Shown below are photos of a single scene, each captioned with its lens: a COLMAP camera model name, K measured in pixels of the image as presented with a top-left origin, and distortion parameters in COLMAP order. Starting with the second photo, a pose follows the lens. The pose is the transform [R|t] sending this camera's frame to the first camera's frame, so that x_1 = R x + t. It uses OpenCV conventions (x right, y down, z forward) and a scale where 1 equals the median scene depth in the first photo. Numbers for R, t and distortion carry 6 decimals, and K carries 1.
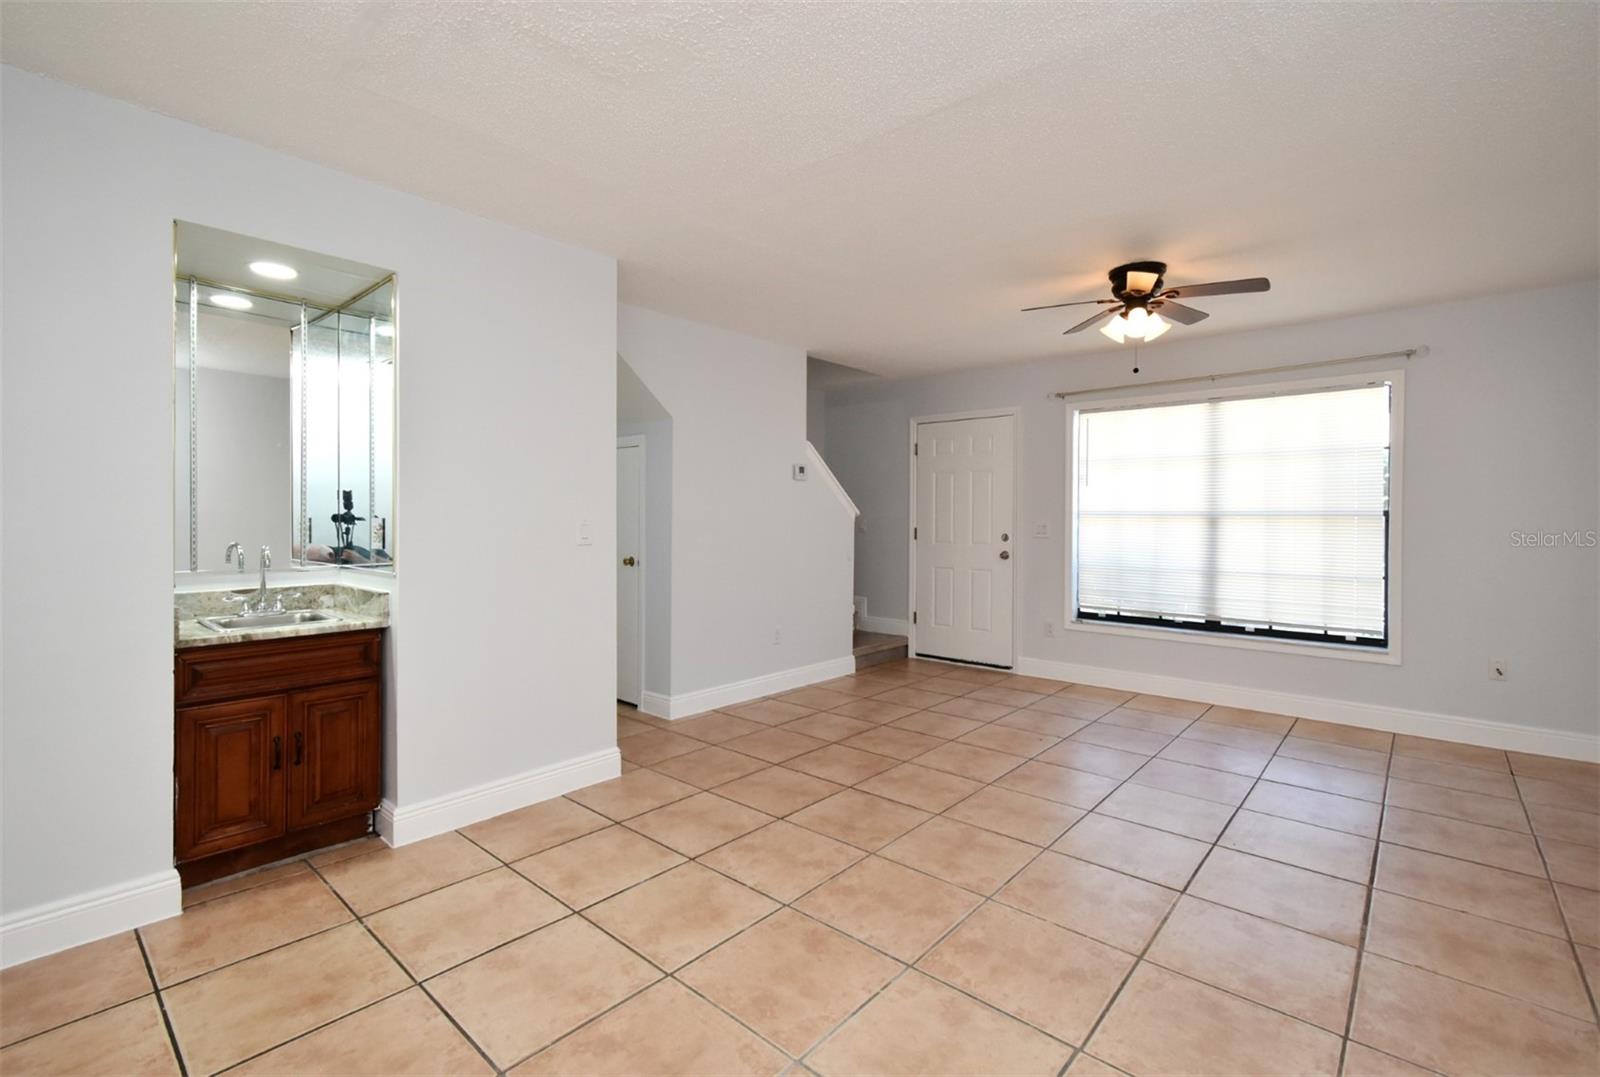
lens RADIAL K [[718.4, 0, 818.8], [0, 718.4, 521.9], [0, 0, 1]] dist [0.000248, -0.001058]
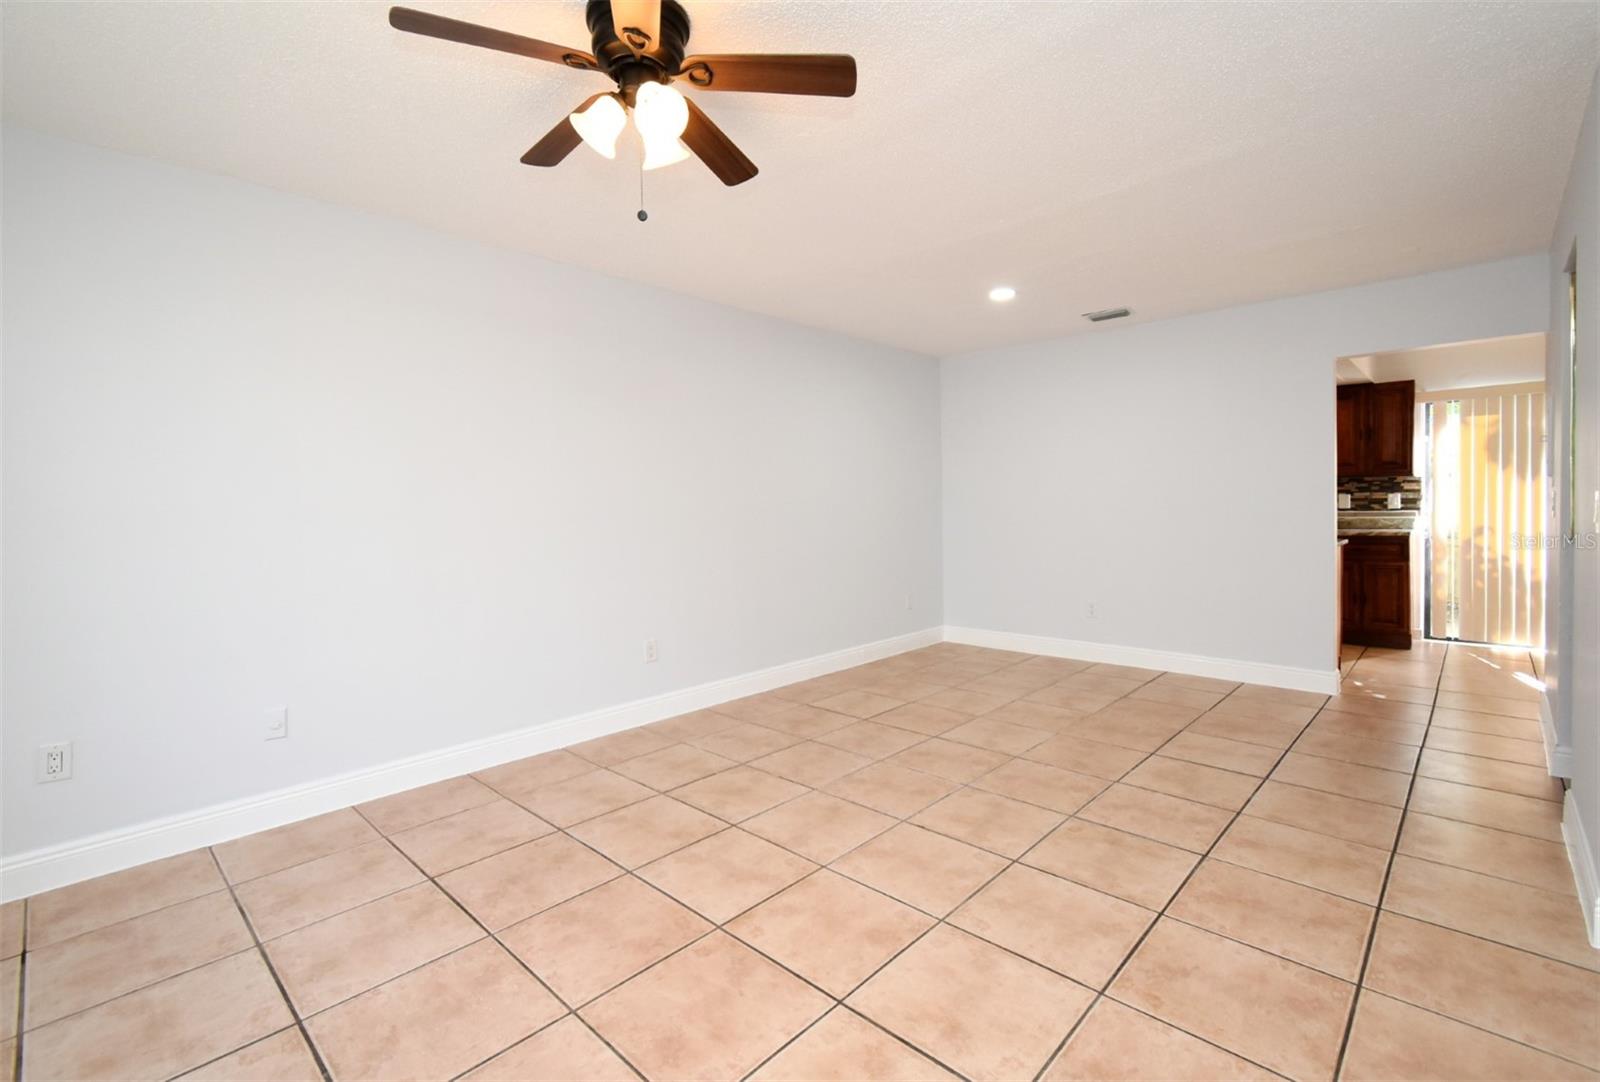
lens RADIAL K [[708.1, 0, 793.5], [0, 708.1, 517.6], [0, 0, 1]] dist [0.002366, -0.000169]
pose [[-0.997301, 0.011585, 0.072499, 0.264348], [0.013549, 0.999553, 0.026647, -0.008145], [-0.072158, 0.027557, -0.997012, 1.349583]]
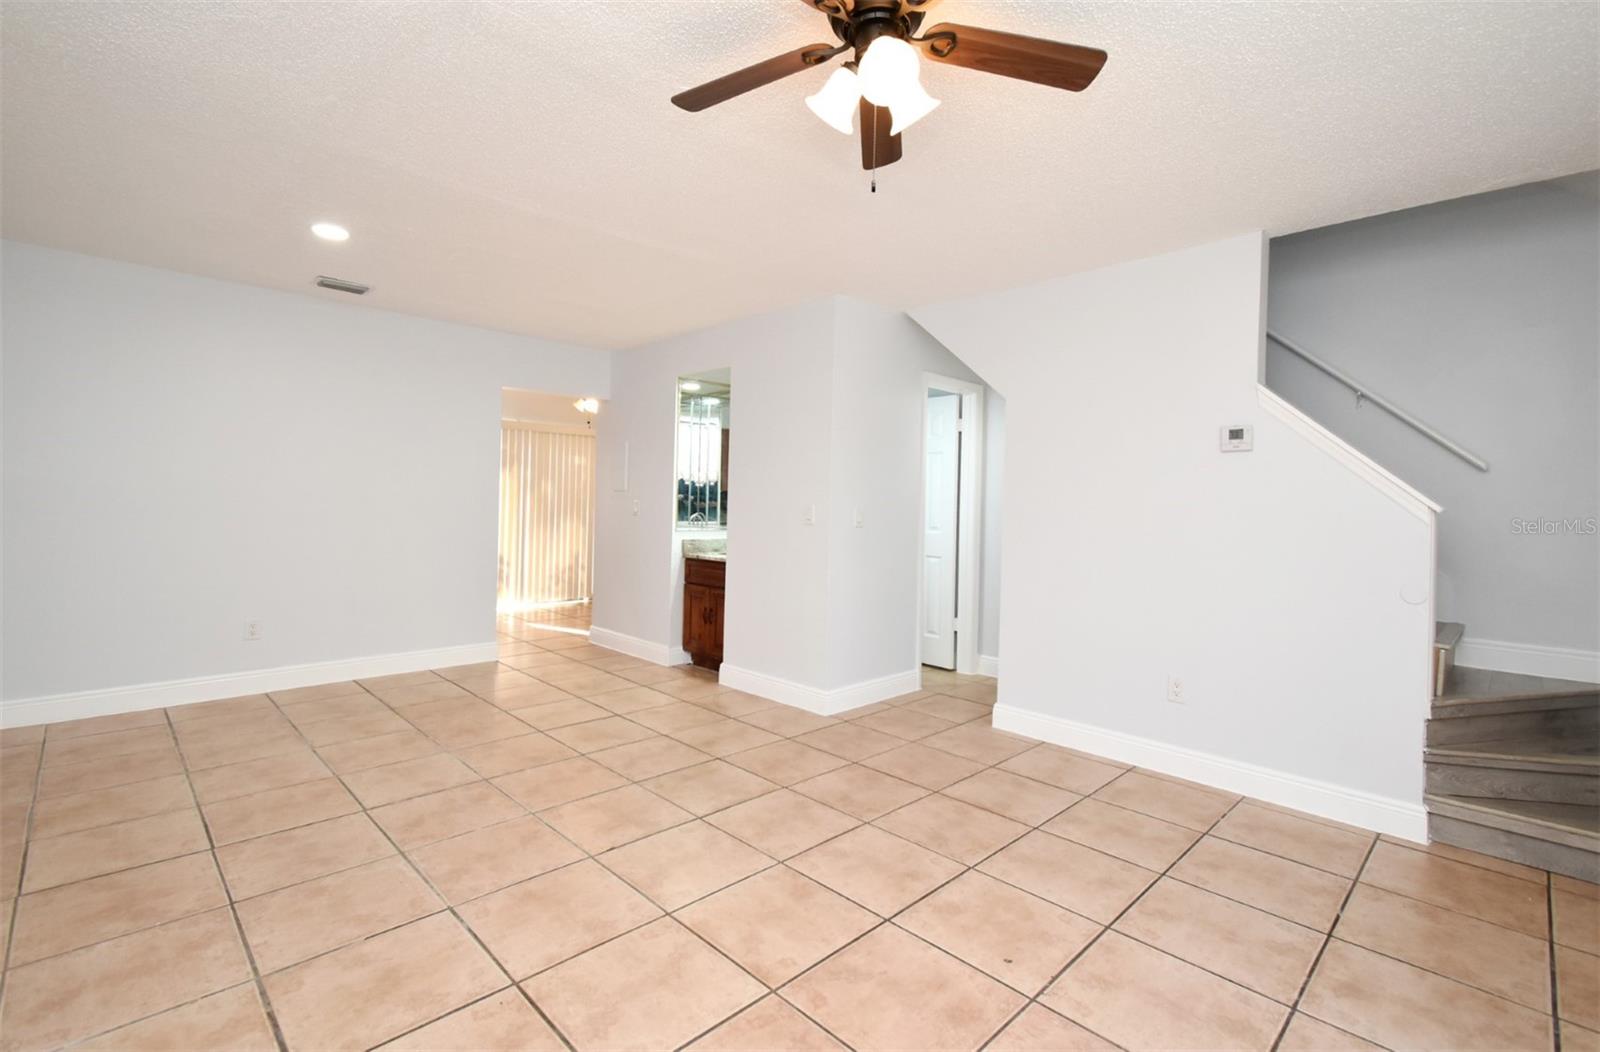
lens RADIAL K [[731.9, 0, 790.6], [0, 731.9, 488.8], [0, 0, 1]] dist [0.000588, -0.001598]
pose [[-0.098929, -0.024149, -0.994801, 0.827610], [-0.029508, 0.999337, -0.021325, -0.003624], [0.994657, 0.027245, -0.099576, 0.892623]]
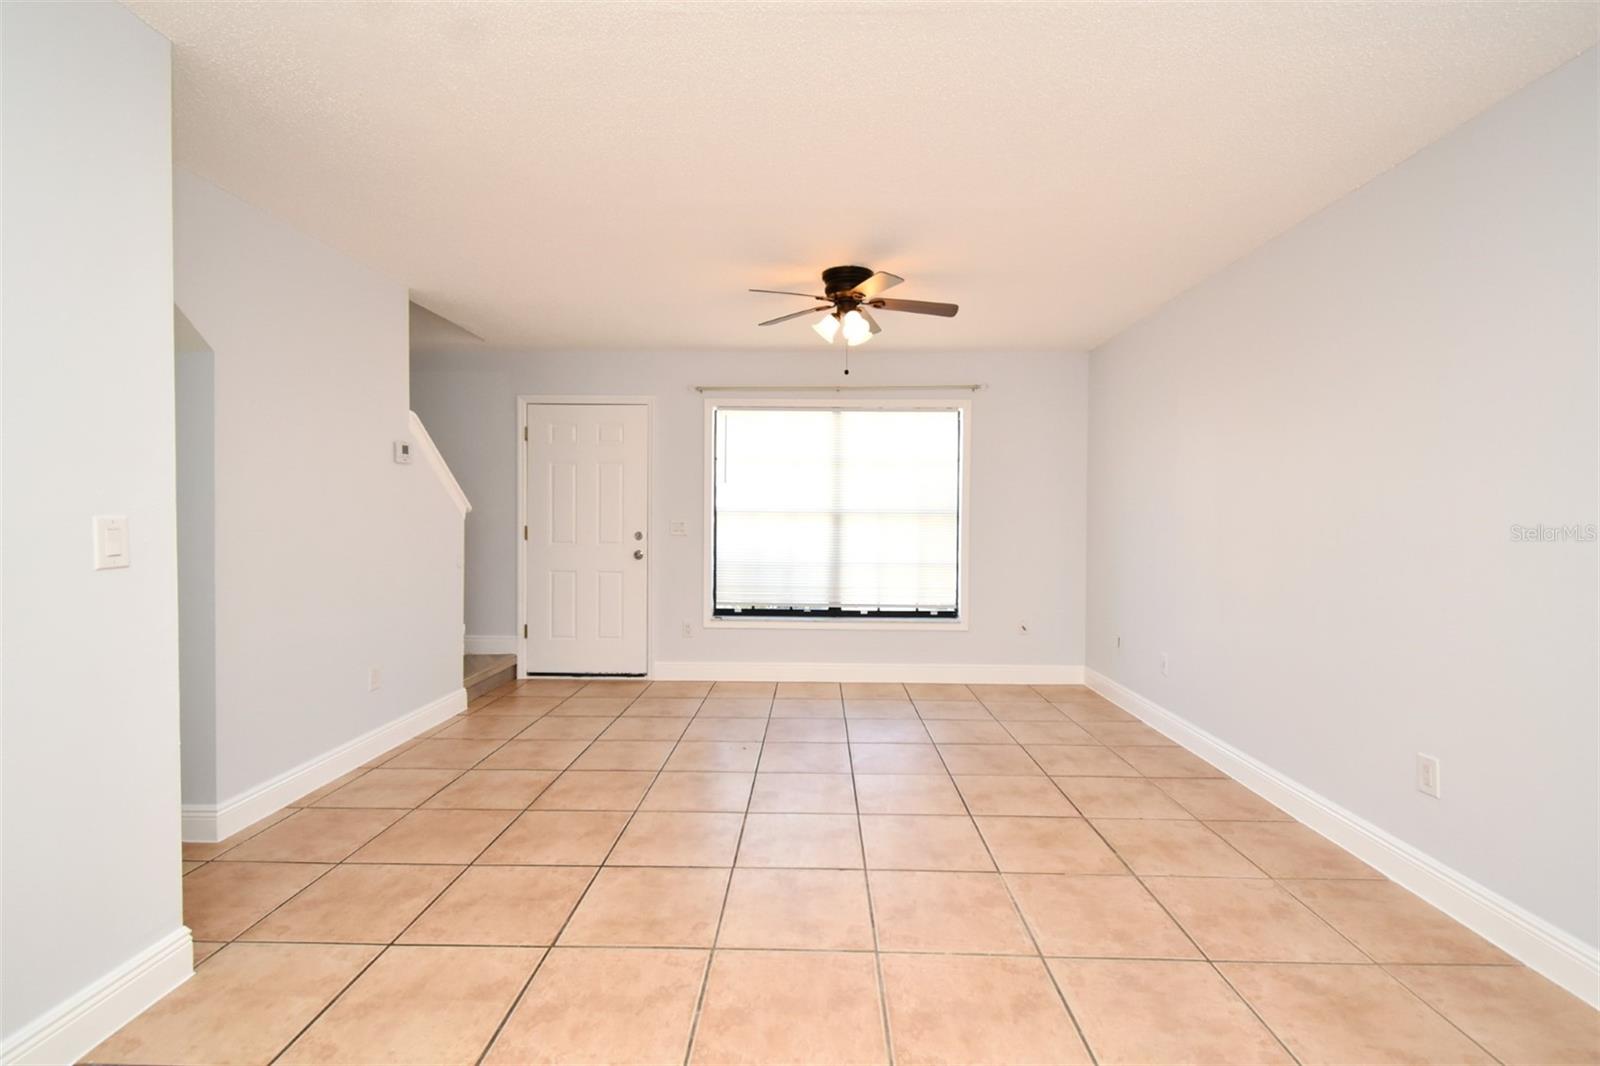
lens RADIAL K [[697.5, 0, 812.8], [0, 697.5, 529.7], [0, 0, 1]] dist [0.001258, -0.000190]
pose [[0.769243, -0.011546, 0.638852, -0.209078], [0.000439, 0.999846, 0.017541, -0.002984], [-0.638956, -0.013213, 0.769130, 0.233637]]
